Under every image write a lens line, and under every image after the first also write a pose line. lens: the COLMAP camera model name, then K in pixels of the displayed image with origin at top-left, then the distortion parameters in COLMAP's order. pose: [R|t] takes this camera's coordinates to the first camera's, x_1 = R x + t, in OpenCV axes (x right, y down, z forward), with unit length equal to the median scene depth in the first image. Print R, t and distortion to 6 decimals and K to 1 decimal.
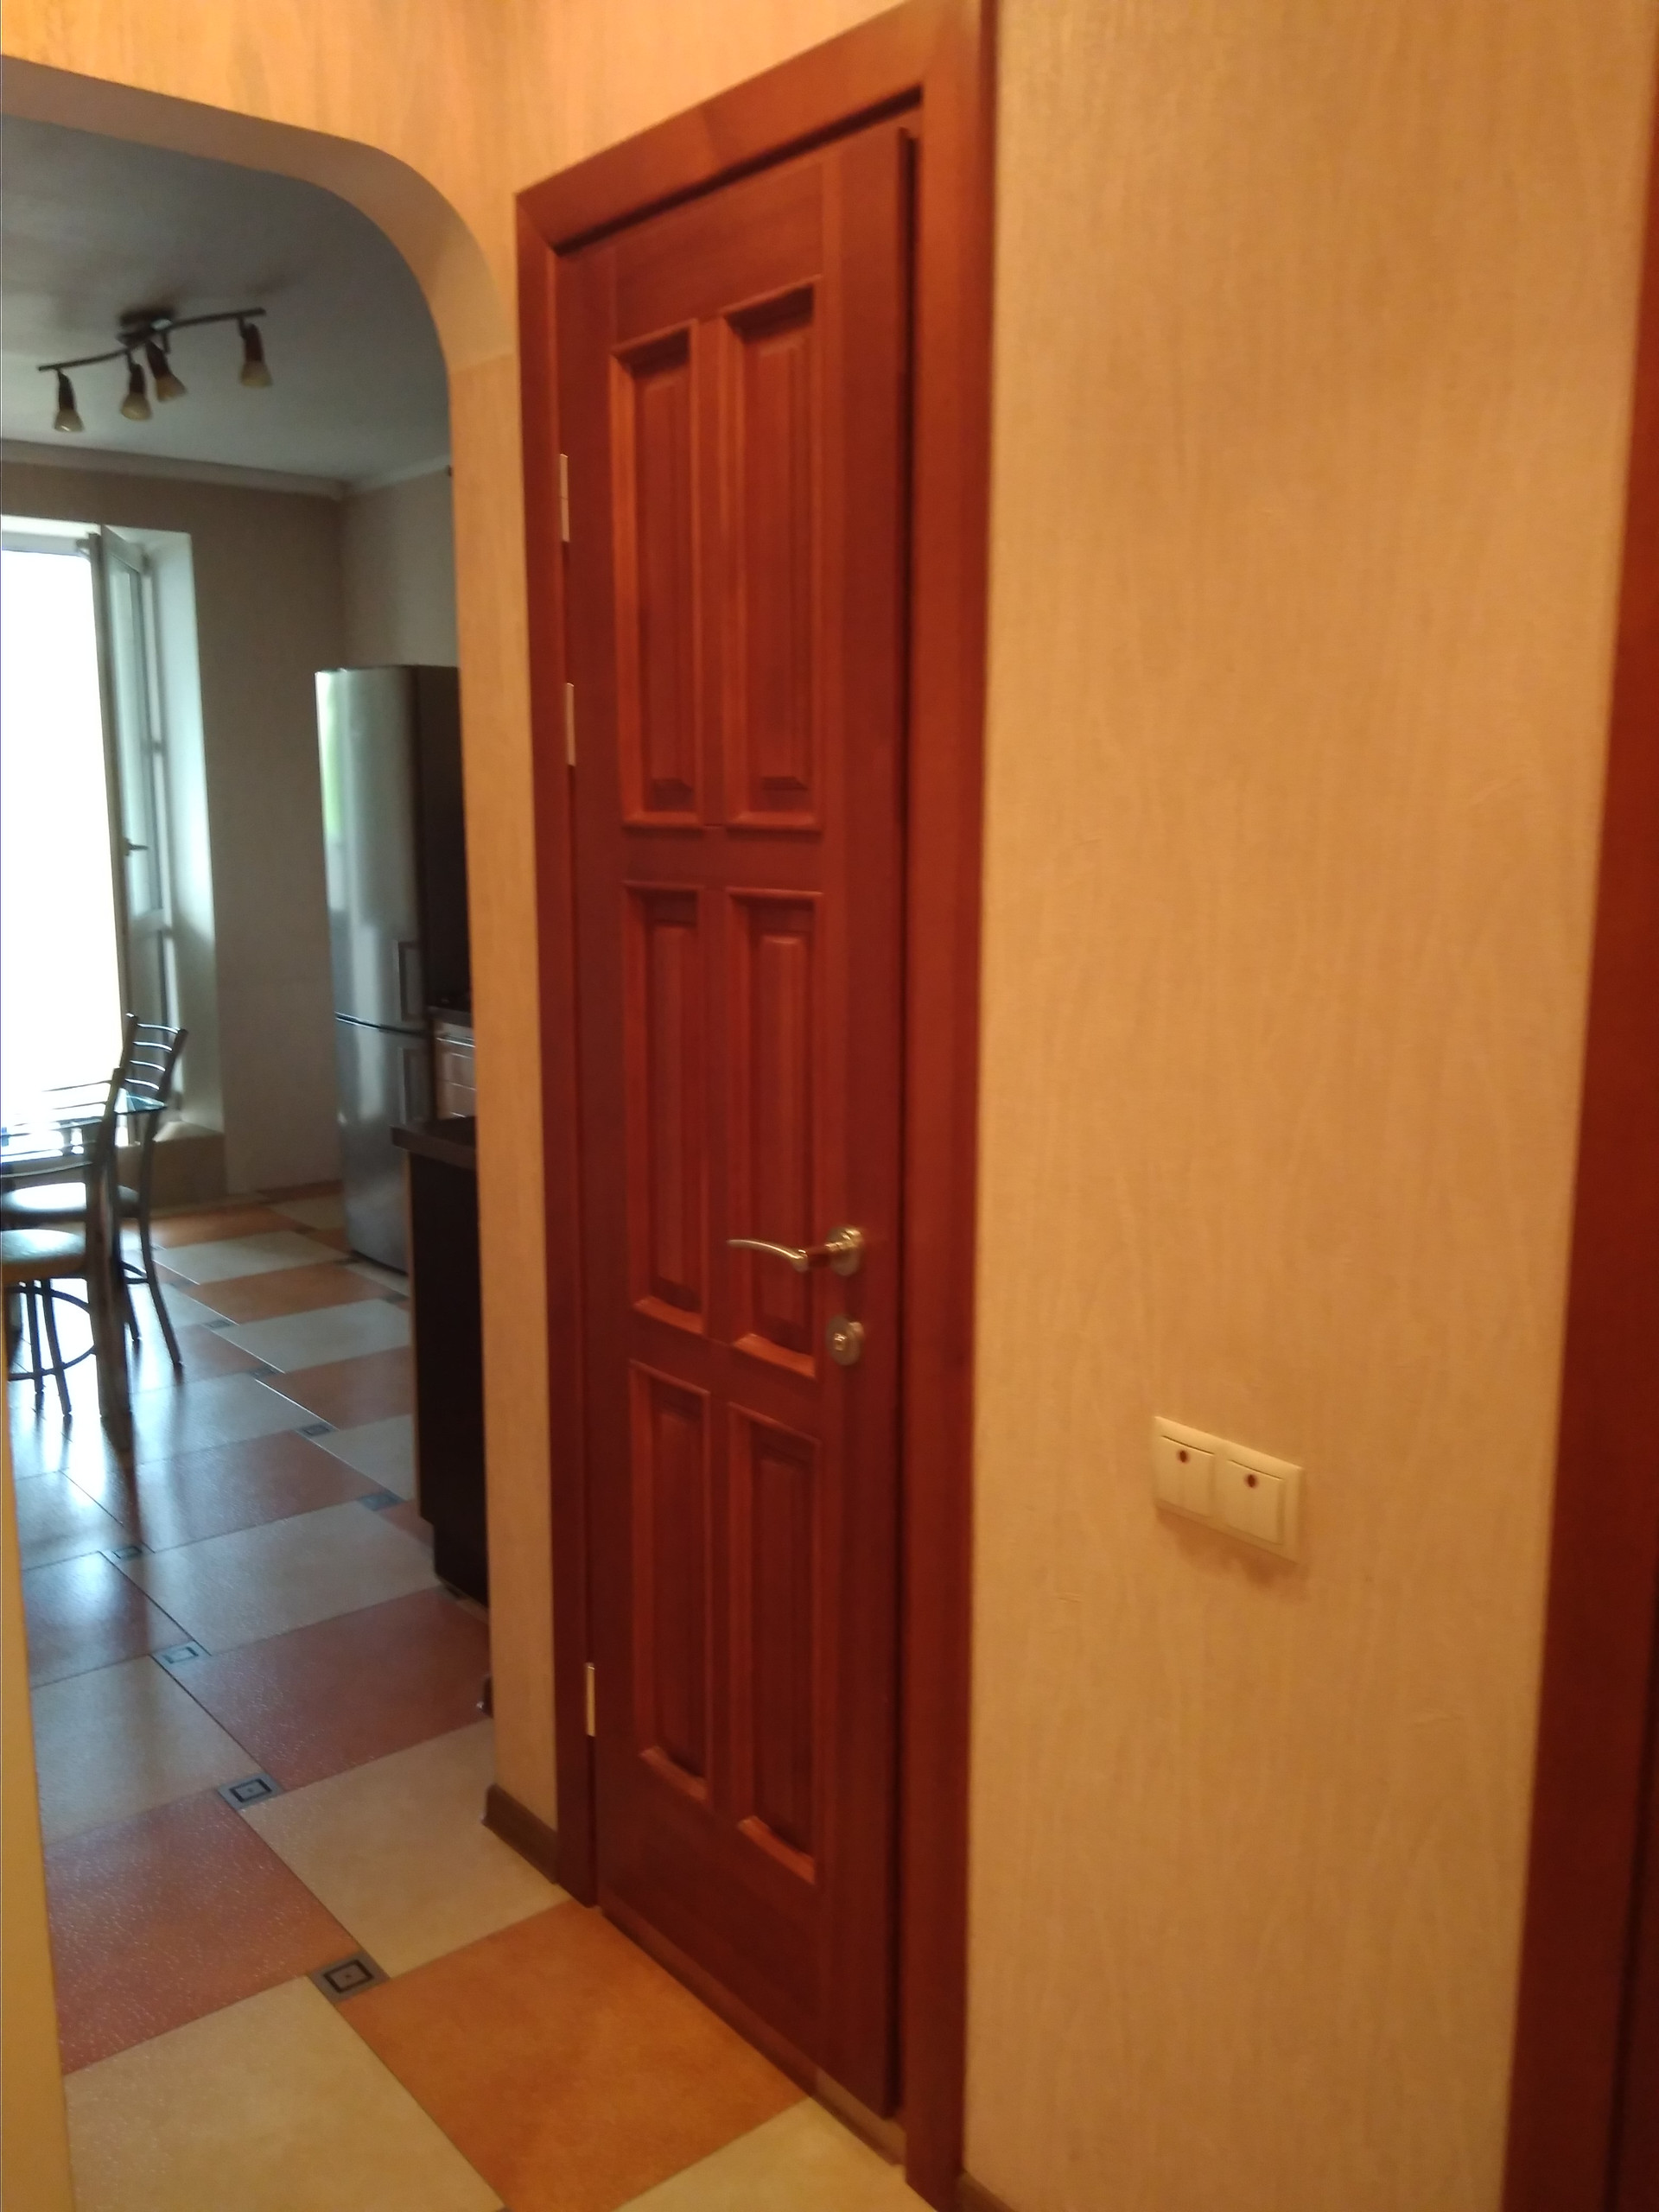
lens RADIAL K [[1799.8, 0, 821.0], [0, 1799.8, 1110.7], [0, 0, 1]] dist [0.115758, -0.209986]
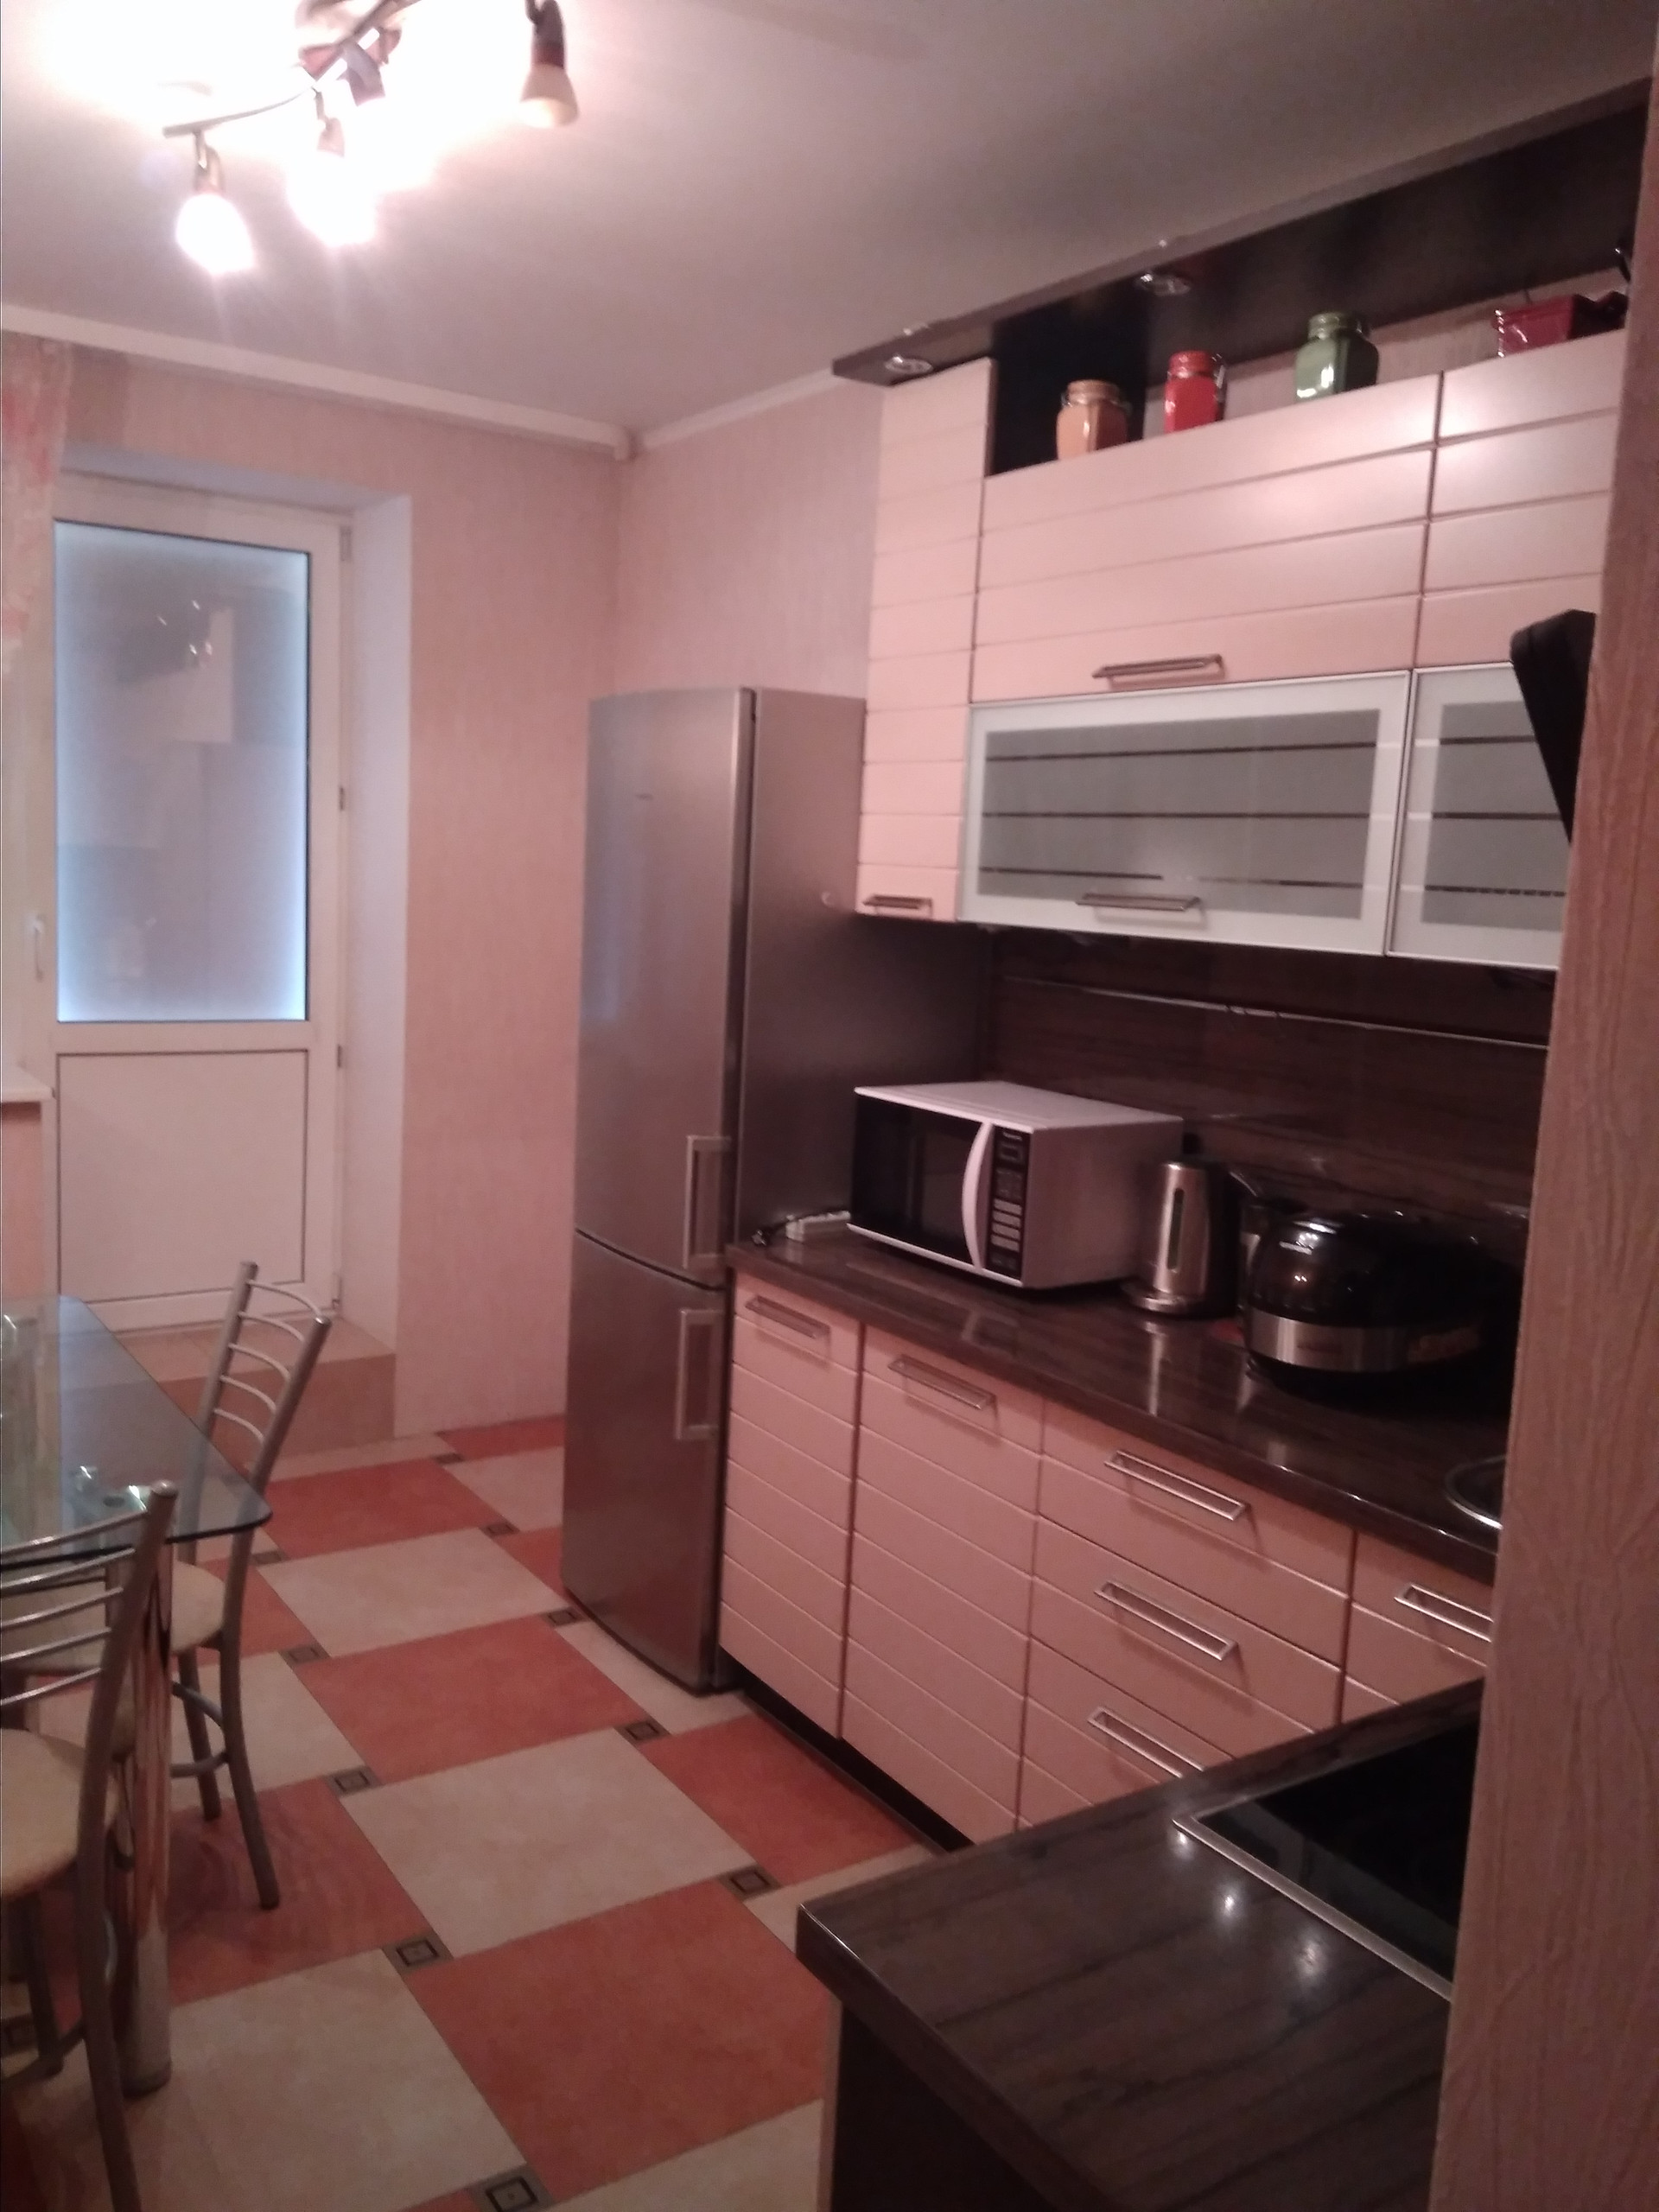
lens RADIAL K [[1799.8, 0, 821.0], [0, 1799.8, 1110.7], [0, 0, 1]] dist [0.115758, -0.209986]
pose [[0.993044, 0.058335, -0.102273, -0.108814], [-0.060996, 0.997871, -0.023083, -0.079006], [0.100709, 0.029160, 0.994489, 0.347135]]
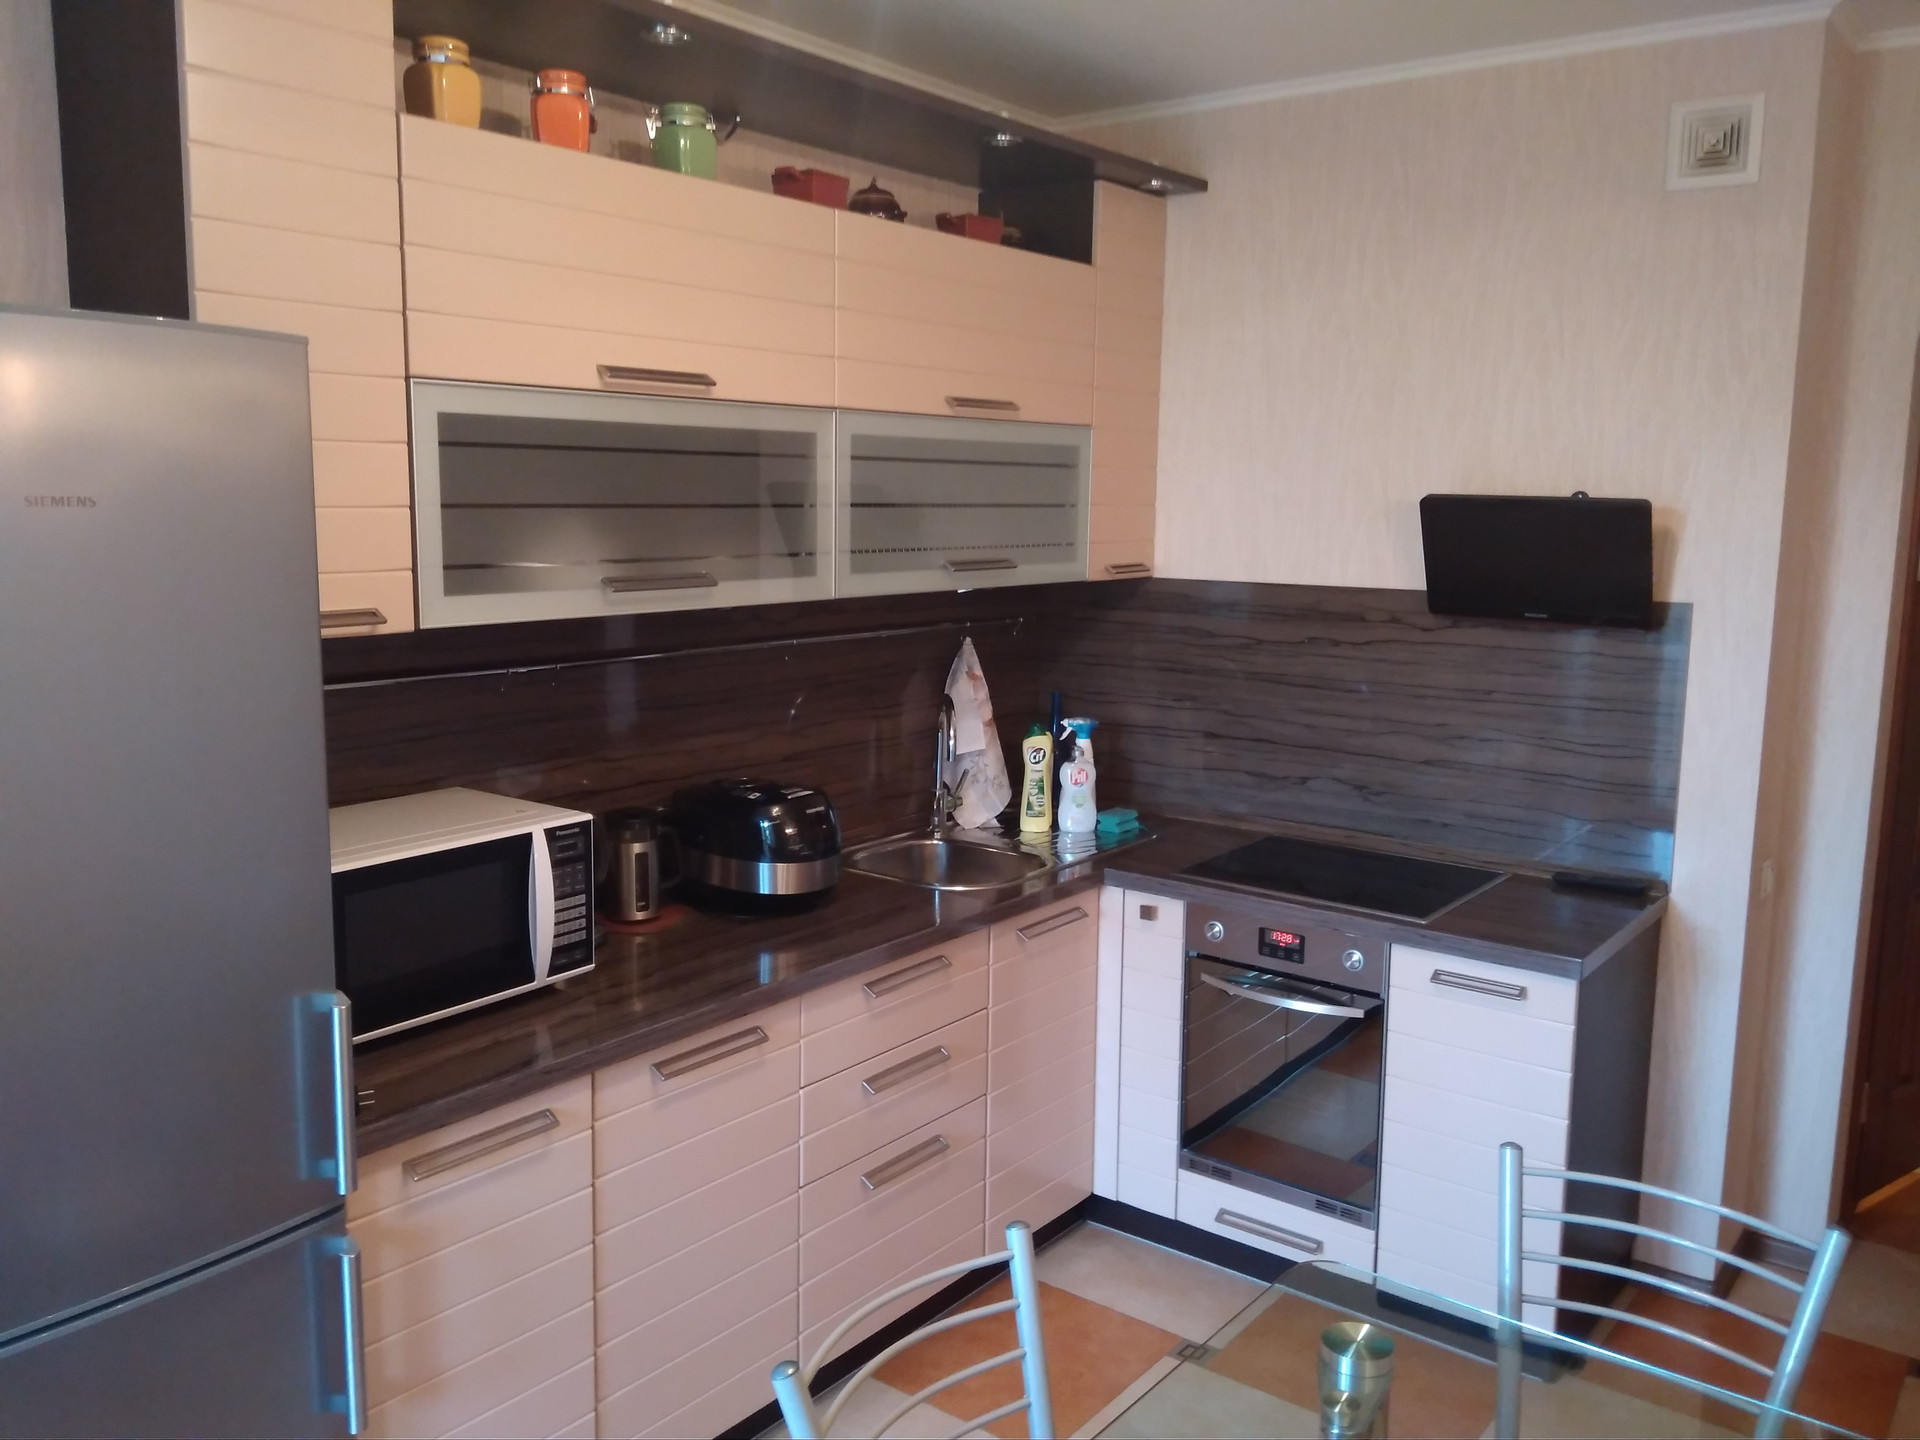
lens RADIAL K [[1564.6, 0, 942.7], [0, 1564.6, 724.6], [0, 0, 1]] dist [0.112715, -0.203247]
pose [[-0.212876, -0.158153, 0.964195, -0.518954], [0.142509, 0.971235, 0.190771, -0.177779], [-0.966631, 0.178017, -0.184214, 0.801038]]
